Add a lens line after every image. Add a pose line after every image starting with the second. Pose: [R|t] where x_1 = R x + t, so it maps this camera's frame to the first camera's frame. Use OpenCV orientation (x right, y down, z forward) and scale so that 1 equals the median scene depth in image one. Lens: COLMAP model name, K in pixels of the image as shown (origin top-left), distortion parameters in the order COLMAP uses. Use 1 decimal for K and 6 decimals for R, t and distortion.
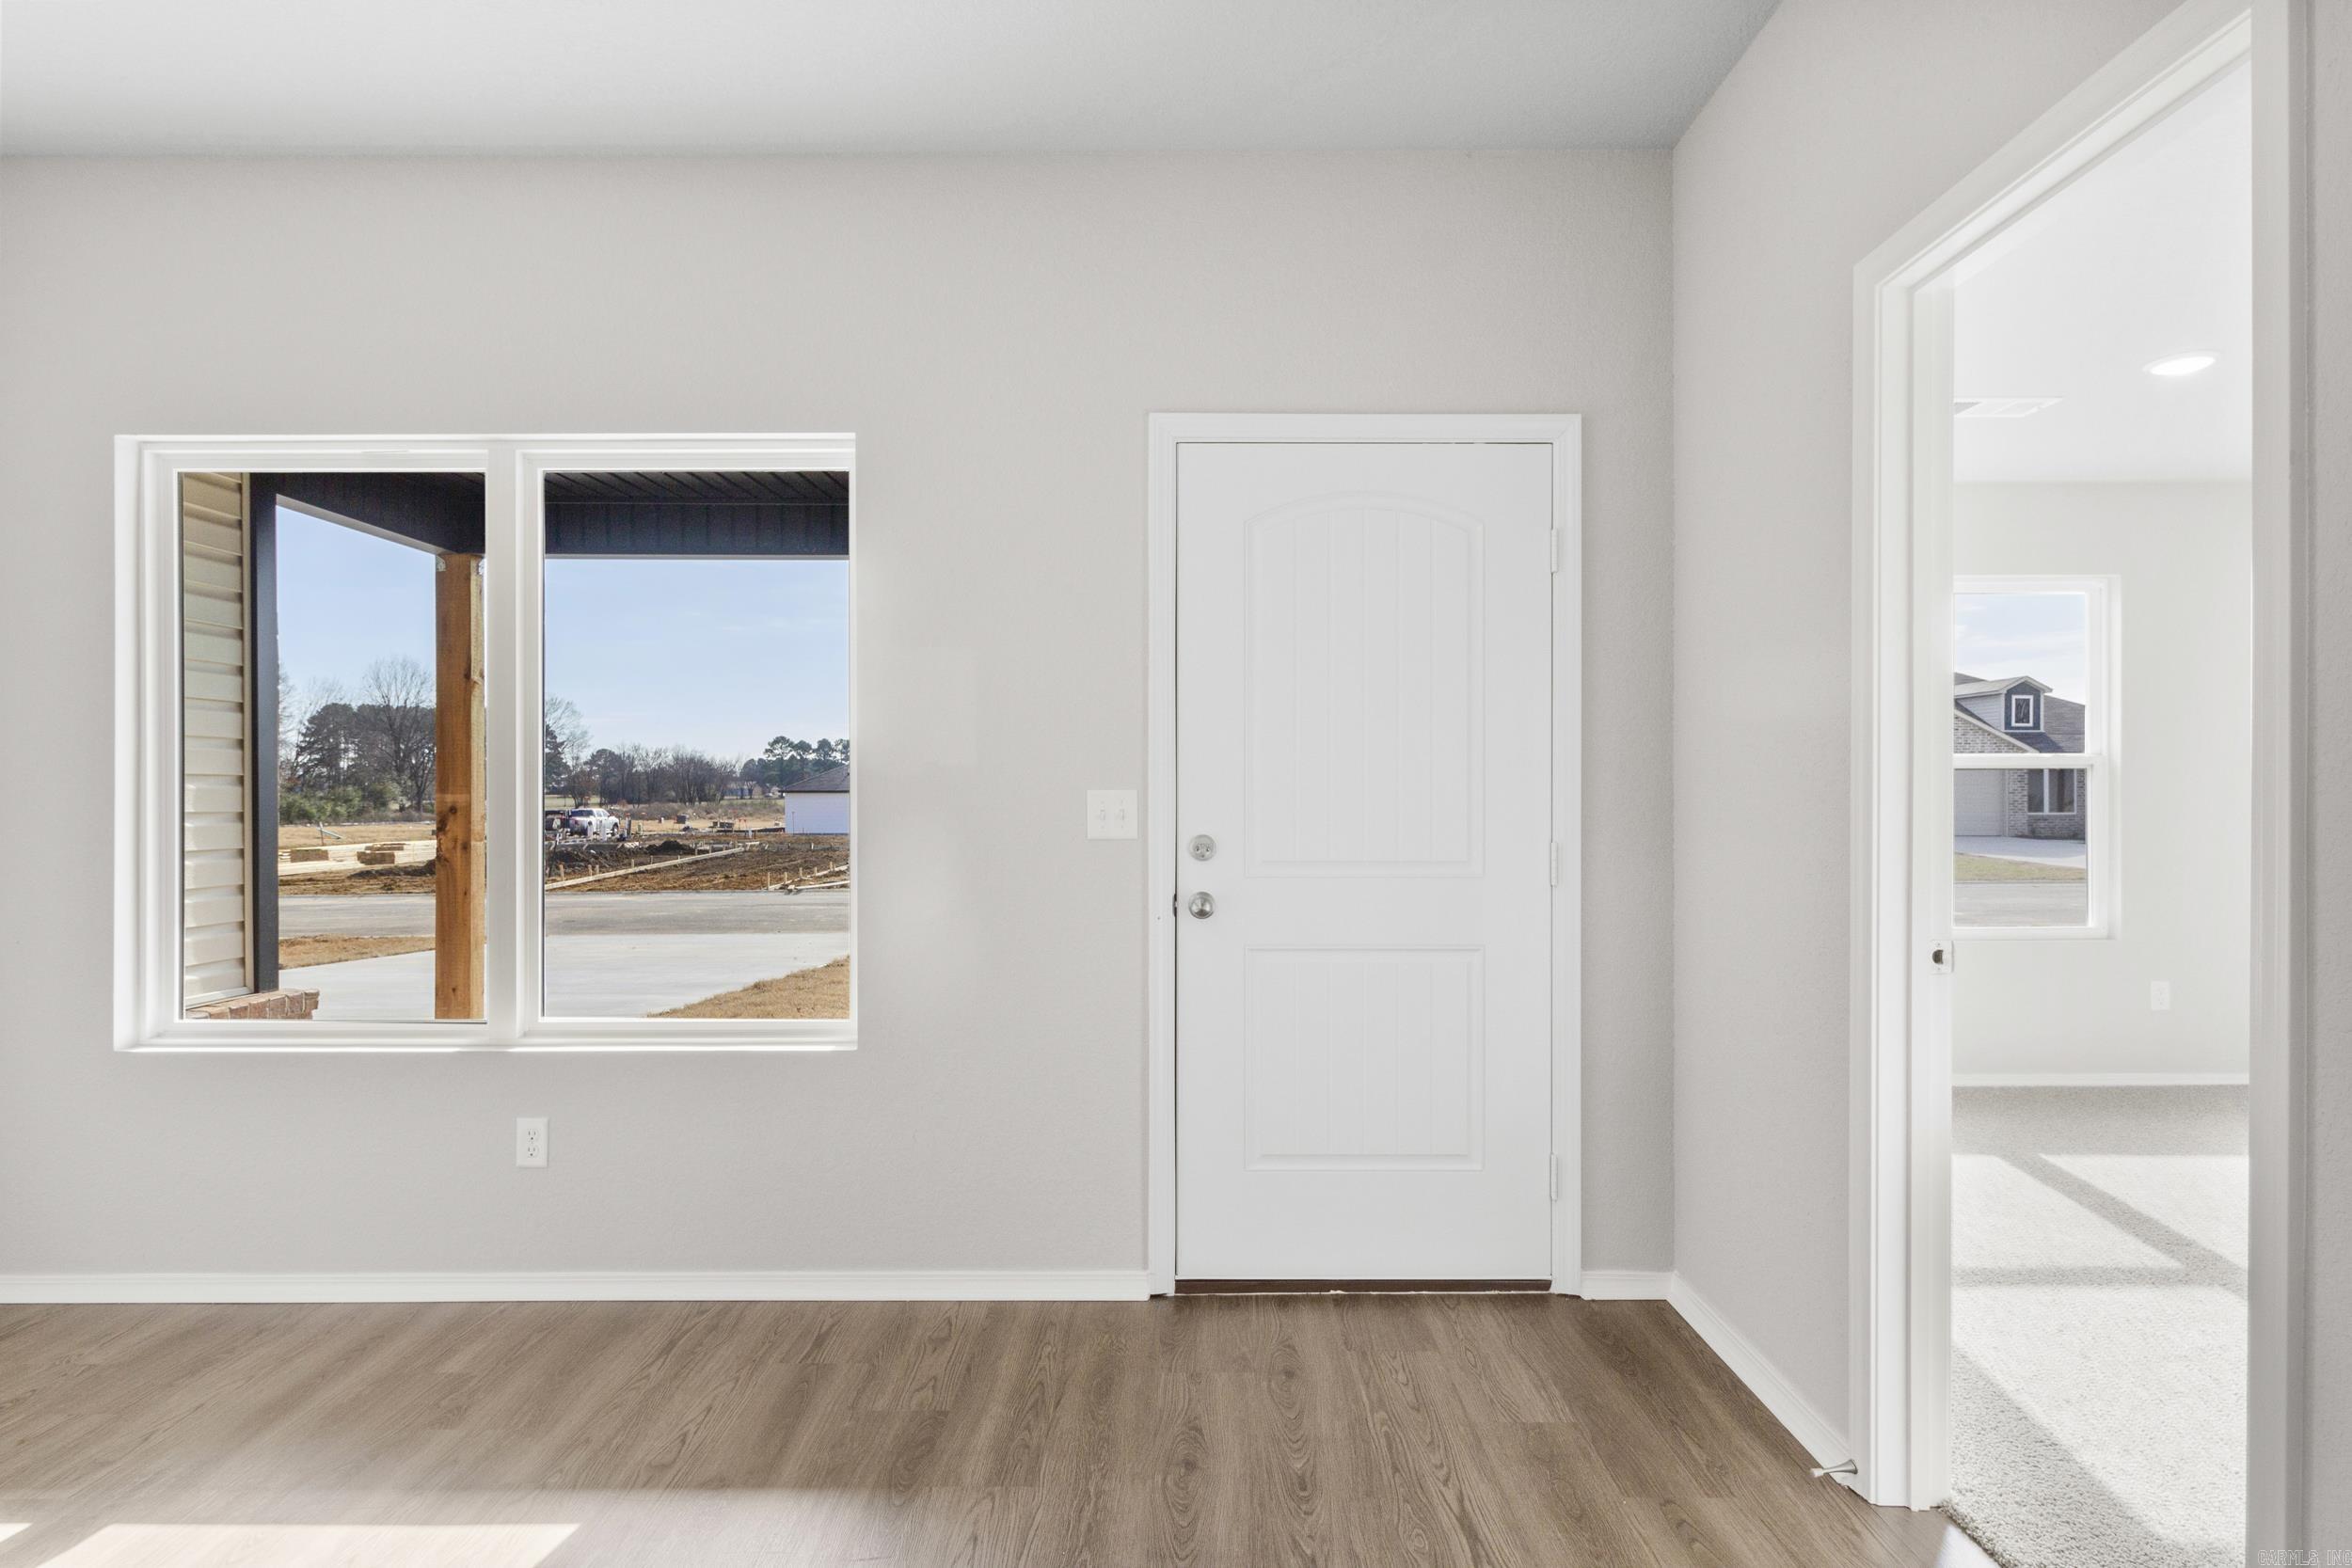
lens RADIAL K [[1281.6, 0, 1187.7], [0, 1281.6, 796.5], [0, 0, 1]] dist [-0.002526, -0.000511]
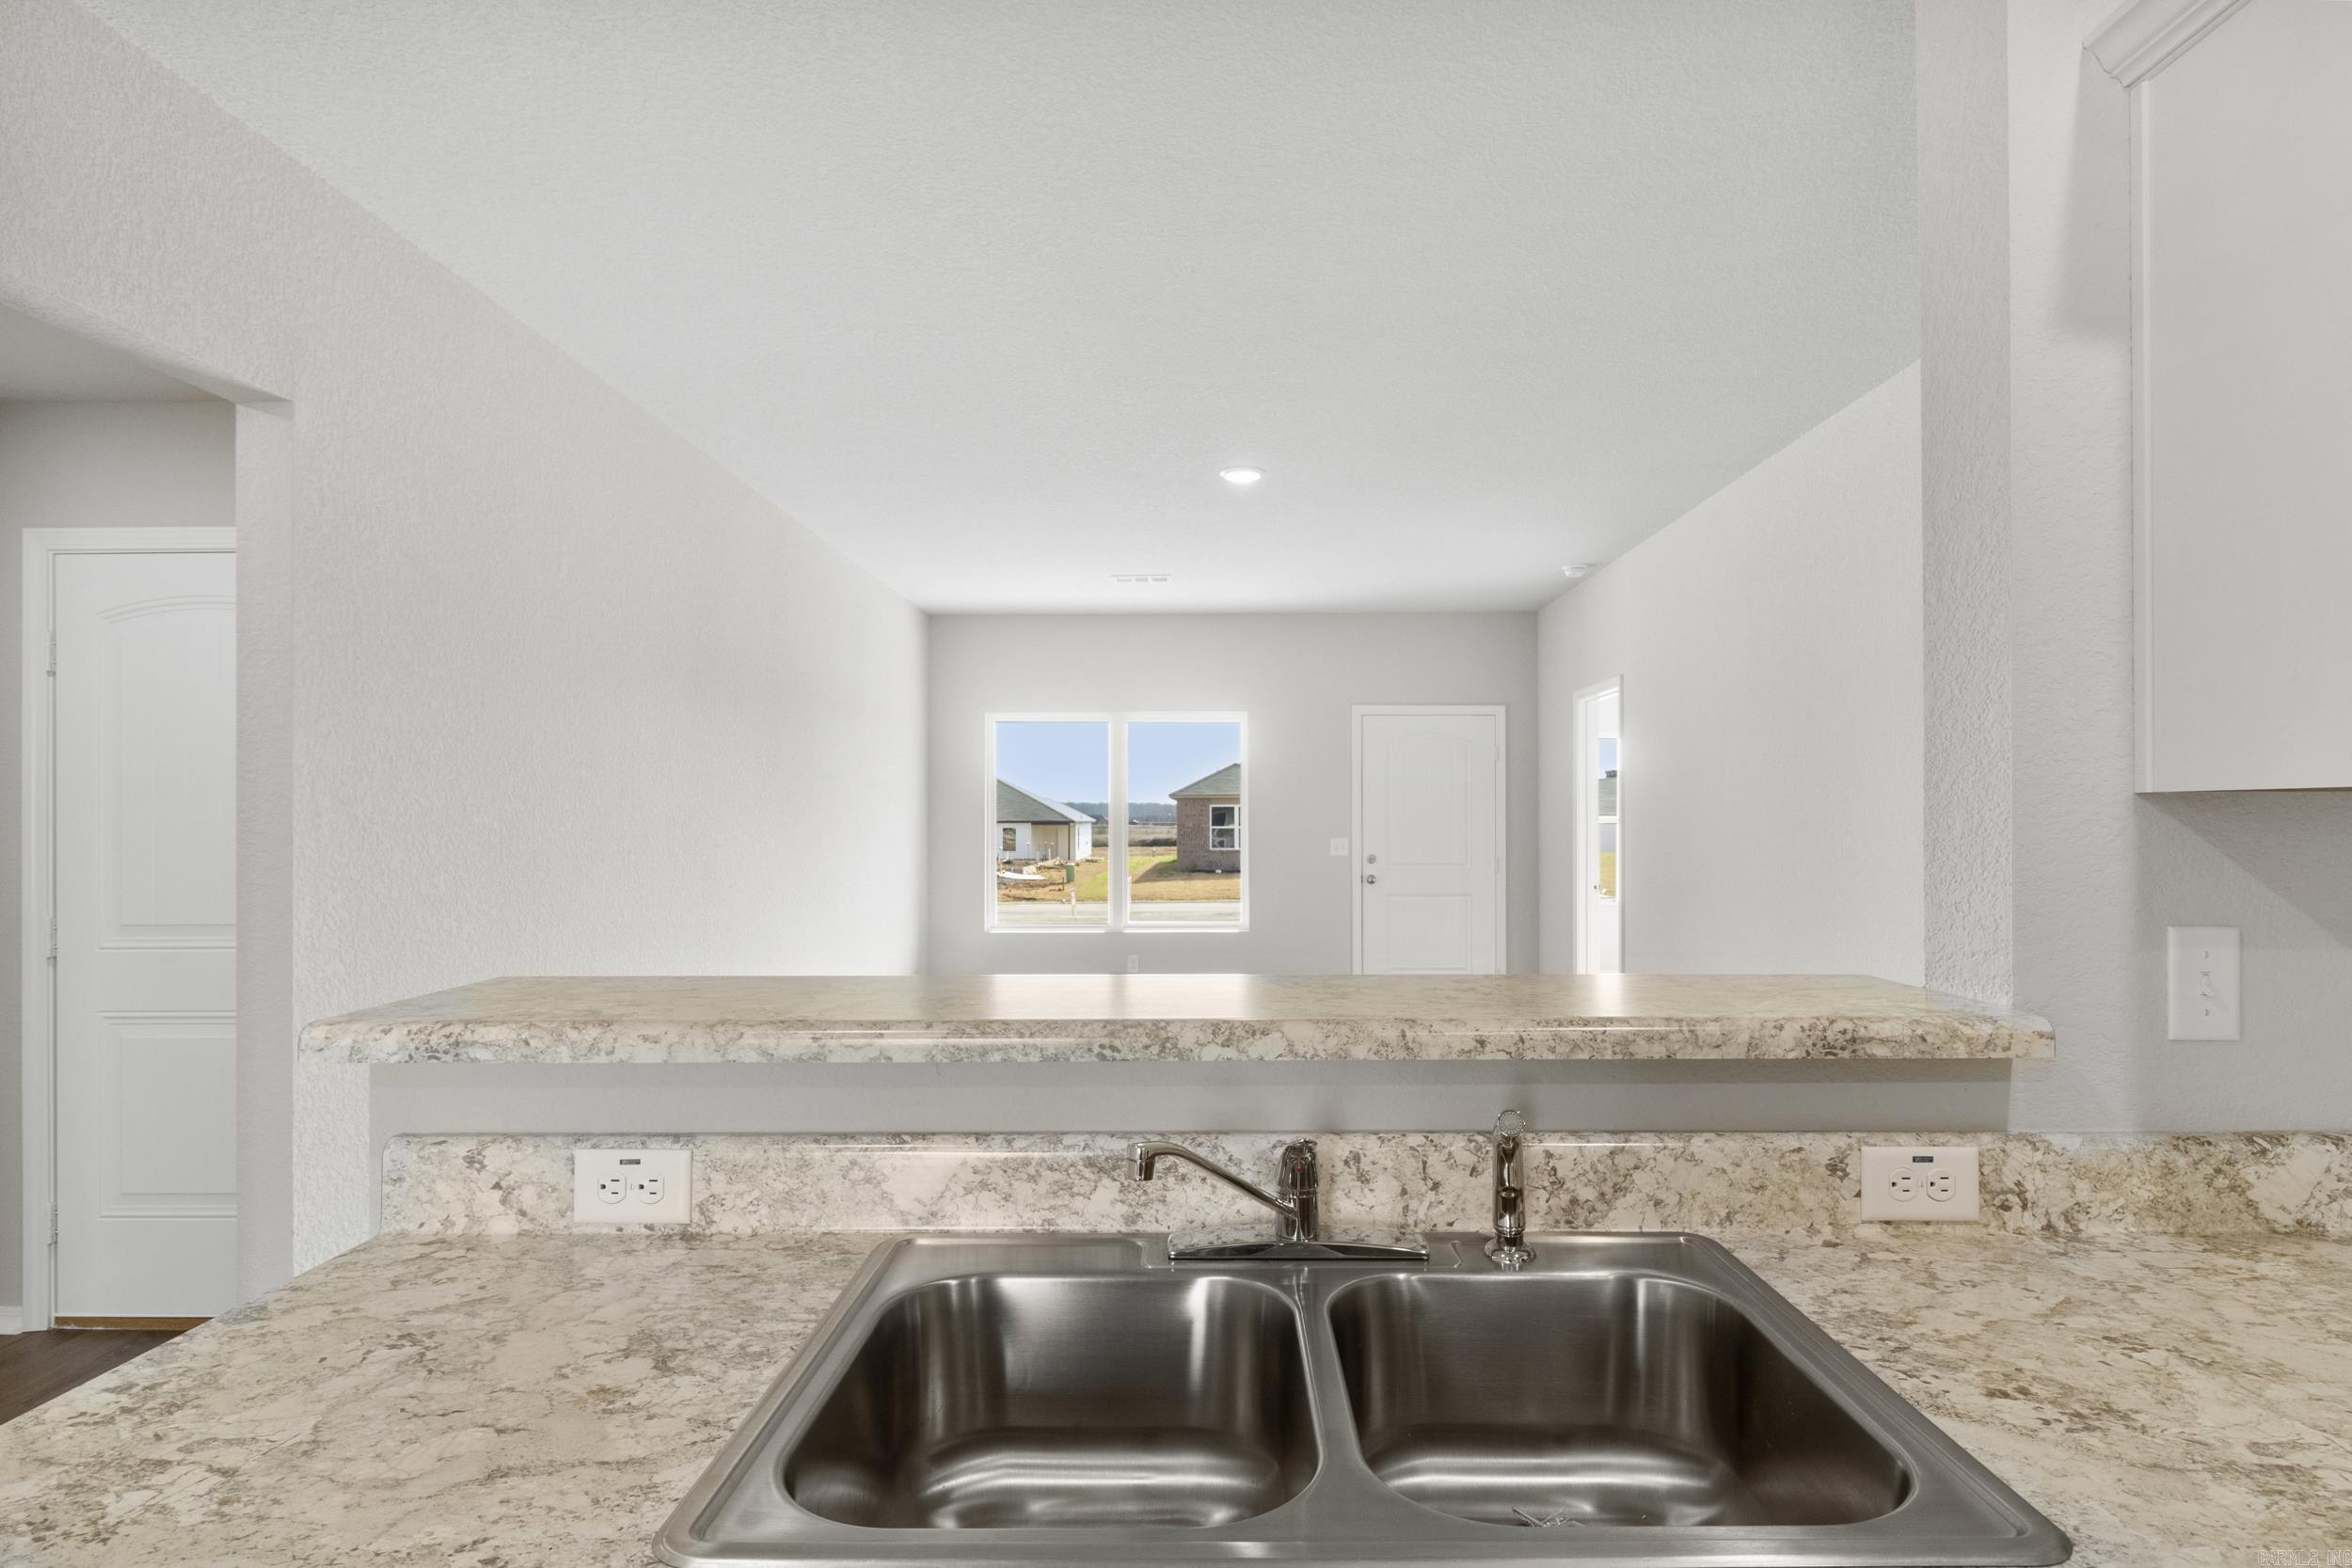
lens RADIAL K [[1281.6, 0, 1161.0], [0, 1281.6, 793.6], [0, 0, 1]] dist [-0.002526, -0.000511]
pose [[0.999763, -0.001846, -0.021683, -0.045068], [0.001359, 0.999746, -0.022482, -0.004764], [0.021719, 0.022448, 0.999512, -0.211728]]
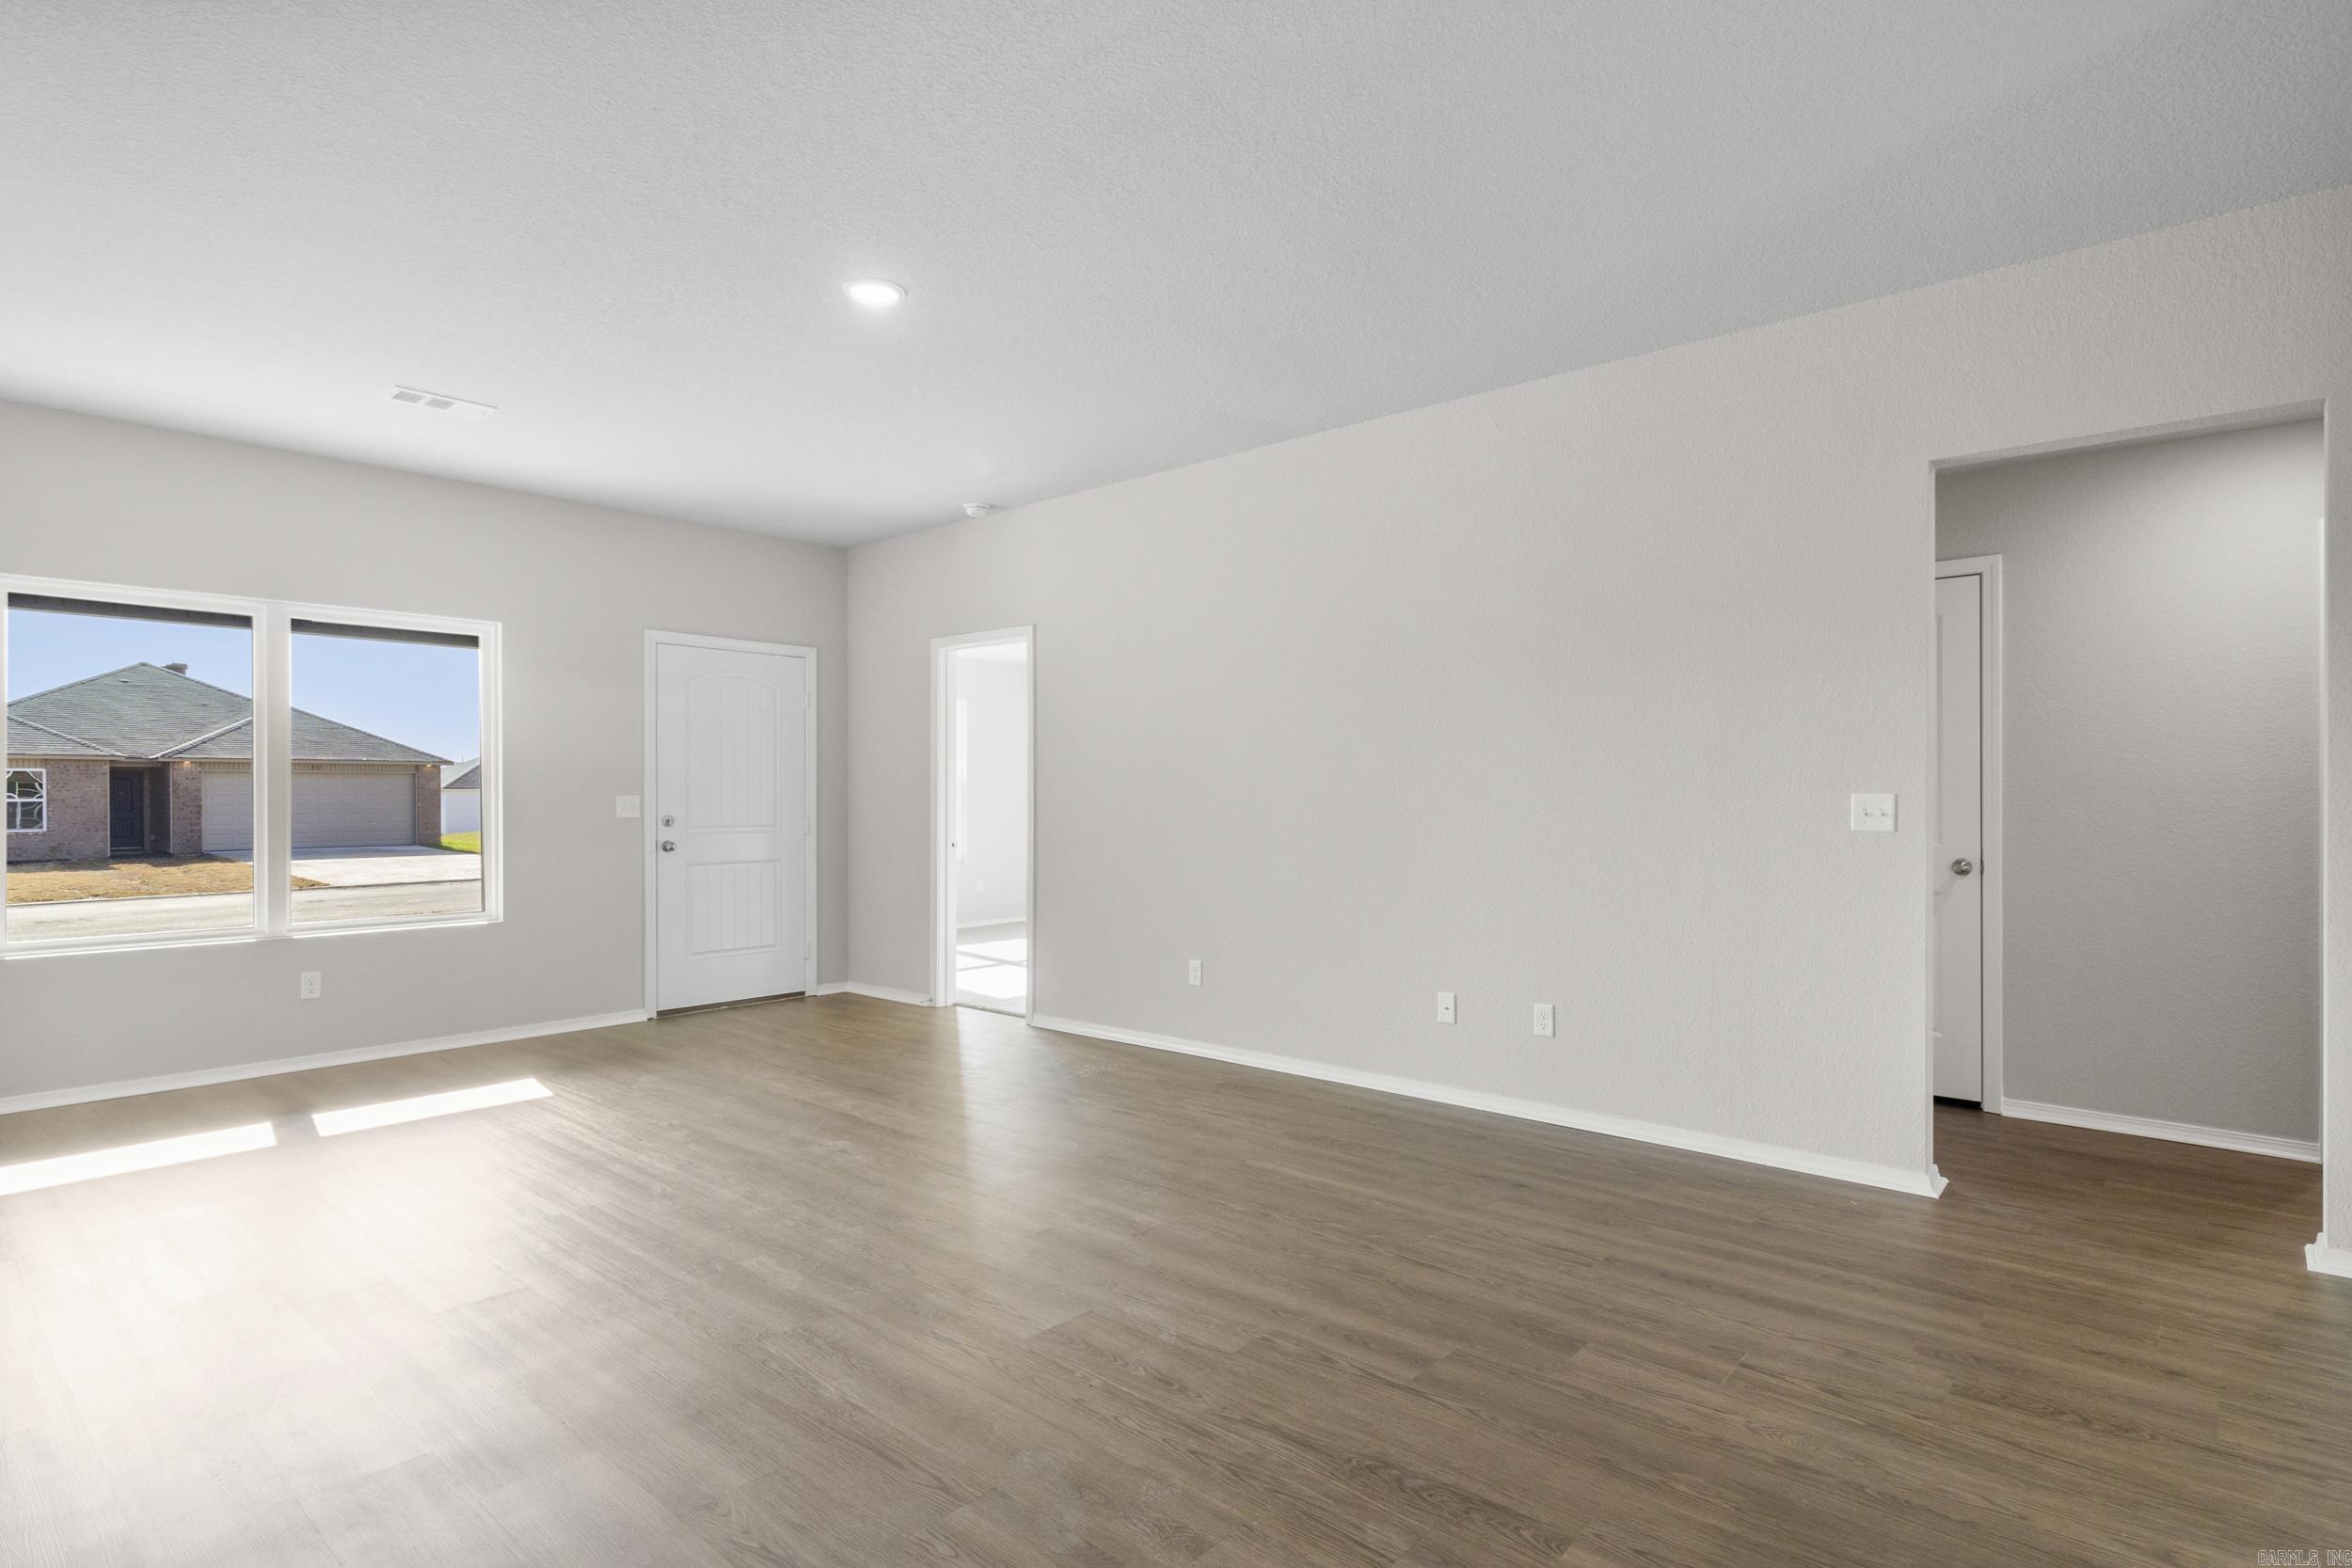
lens RADIAL K [[1195.3, 0, 1194.9], [0, 1195.3, 800.4], [0, 0, 1]] dist [0.003872, -0.000401]
pose [[0.652874, -0.001133, 0.757466, -0.114681], [0.000591, 0.999999, 0.000987, 0.000137], [-0.757466, -0.000197, 0.652874, -0.128144]]
